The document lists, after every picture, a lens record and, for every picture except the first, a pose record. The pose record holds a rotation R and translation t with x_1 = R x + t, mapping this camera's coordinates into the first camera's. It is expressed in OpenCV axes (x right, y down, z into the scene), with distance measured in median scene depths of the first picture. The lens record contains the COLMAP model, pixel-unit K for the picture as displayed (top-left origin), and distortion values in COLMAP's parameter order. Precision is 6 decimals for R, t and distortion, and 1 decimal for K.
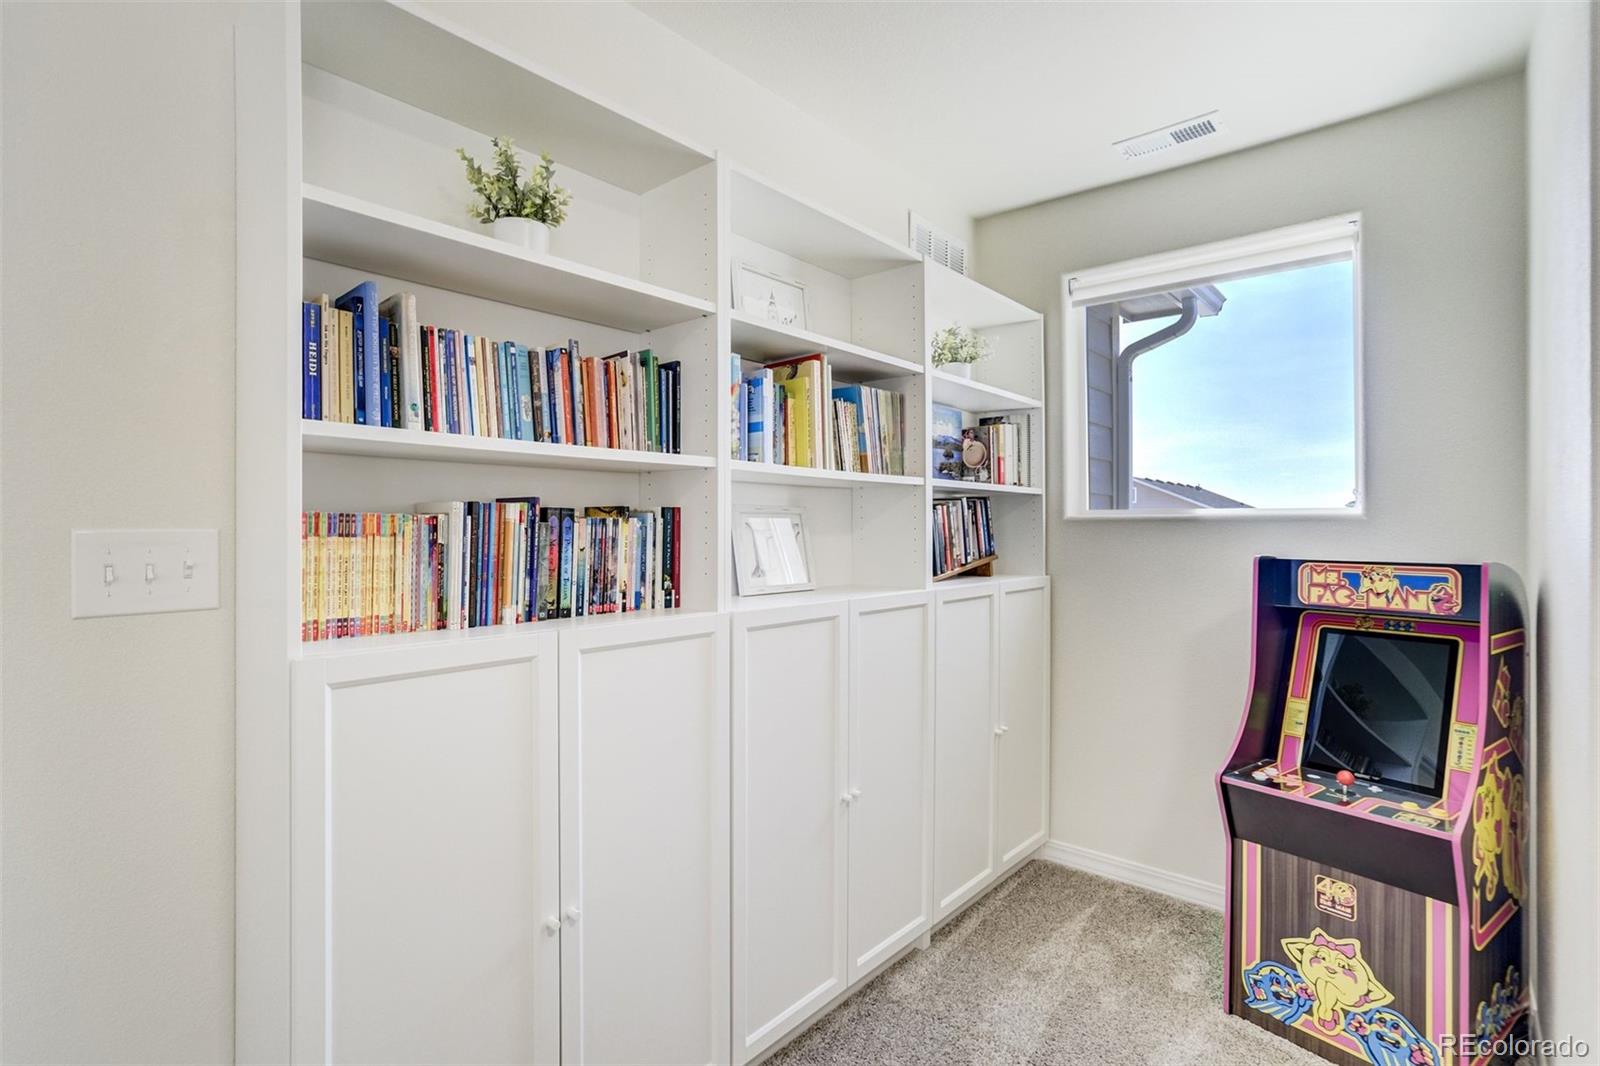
lens RADIAL K [[764.0, 0, 793.0], [0, 764.0, 525.7], [0, 0, 1]] dist [-0.034679, 0.014613]
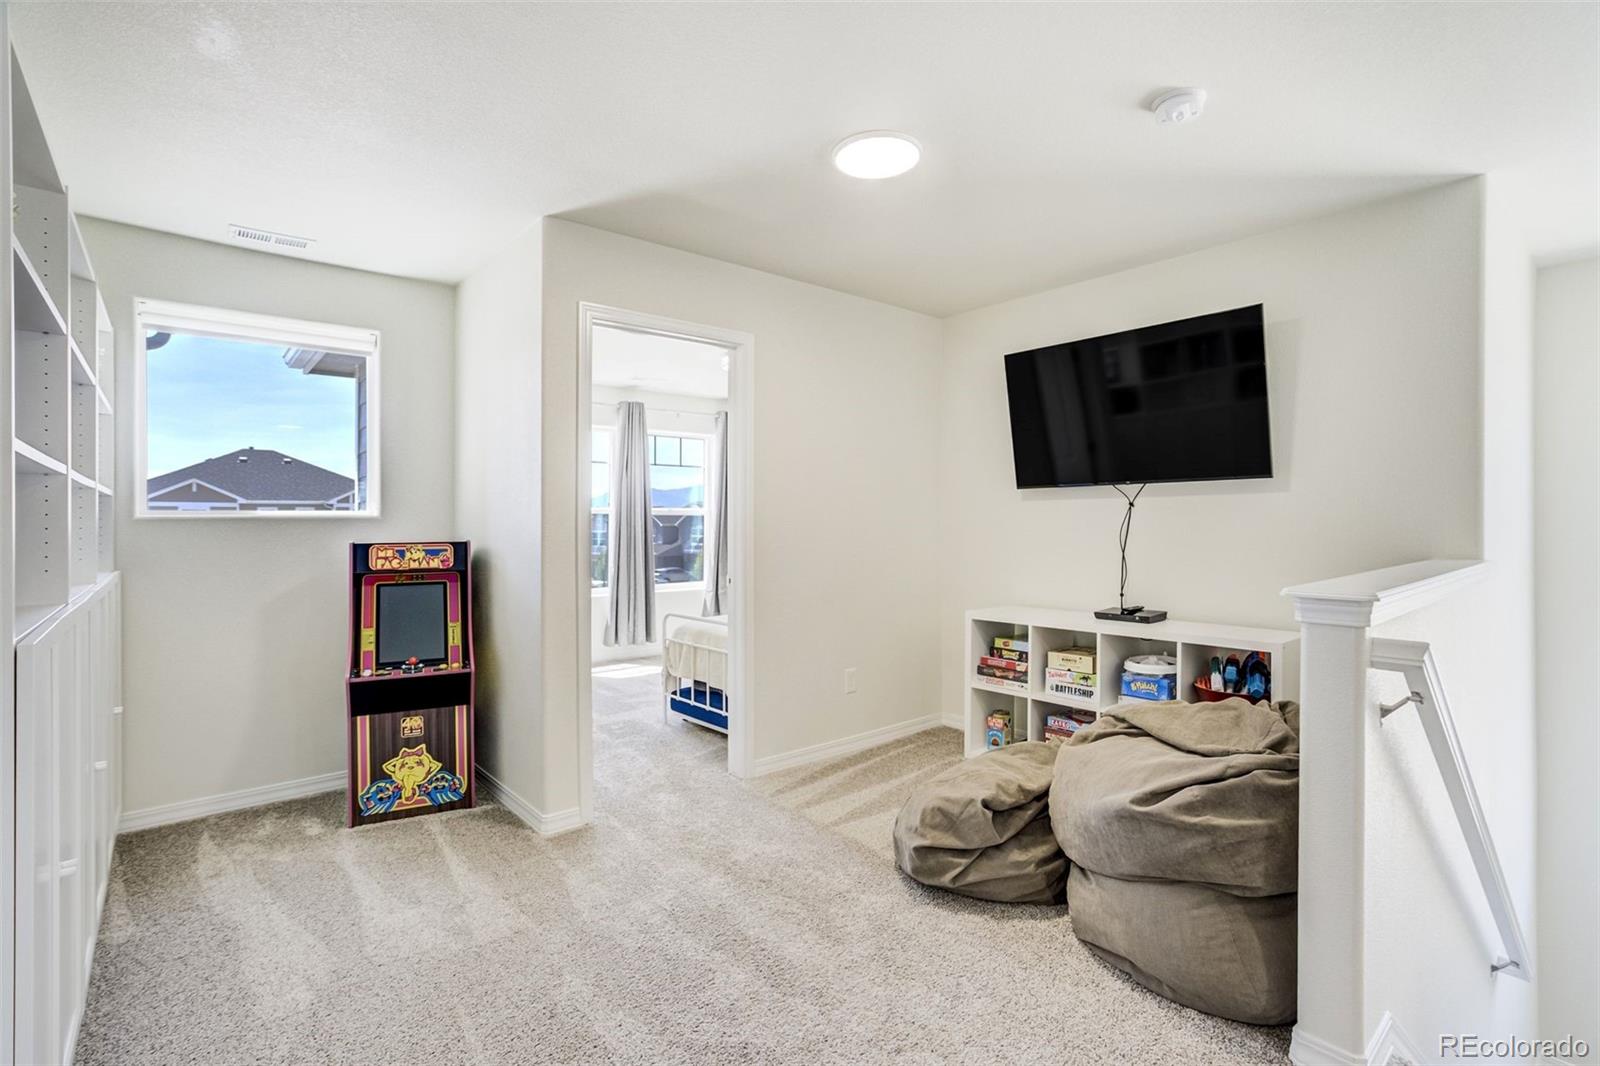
lens RADIAL K [[746.9, 0, 789.3], [0, 746.9, 519.7], [0, 0, 1]] dist [-0.047048, 0.015047]
pose [[0.165074, -0.001294, 0.986280, -0.839447], [0.007576, 0.999971, 0.000044, -0.000530], [-0.986252, 0.007465, 0.165079, -0.191248]]
